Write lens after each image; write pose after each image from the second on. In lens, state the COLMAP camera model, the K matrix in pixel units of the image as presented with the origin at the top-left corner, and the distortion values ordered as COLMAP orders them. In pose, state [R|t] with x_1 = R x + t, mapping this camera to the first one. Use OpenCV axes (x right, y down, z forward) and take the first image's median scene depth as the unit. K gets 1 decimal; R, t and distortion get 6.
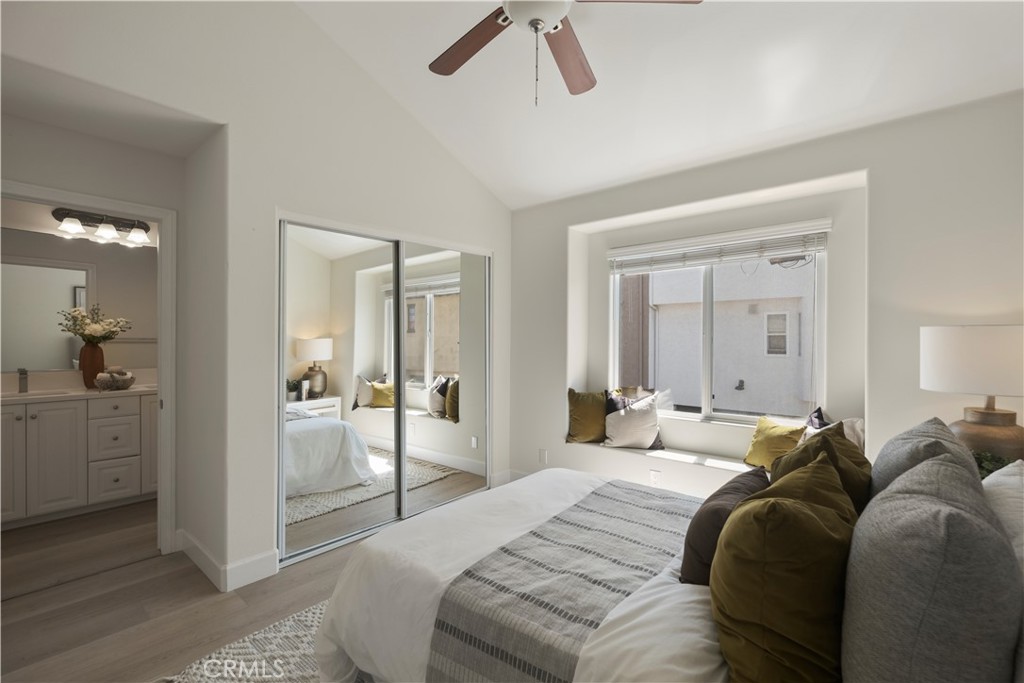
lens RADIAL K [[453.5, 0, 510.6], [0, 453.5, 335.3], [0, 0, 1]] dist [0.000968, 0.000113]
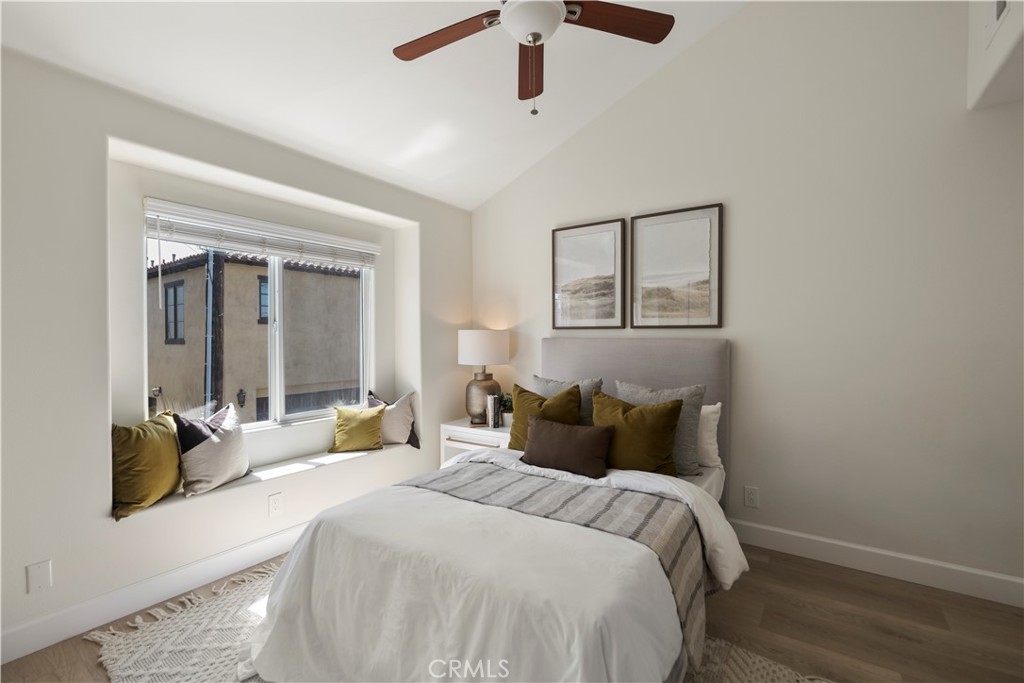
lens RADIAL K [[458.8, 0, 512.0], [0, 458.8, 341.5], [0, 0, 1]] dist [0.065198, -0.000032]
pose [[-0.074326, -0.019500, 0.997043, -0.869588], [-0.016600, 0.999694, 0.018315, -0.012887], [-0.997096, -0.015189, -0.074627, 0.939549]]
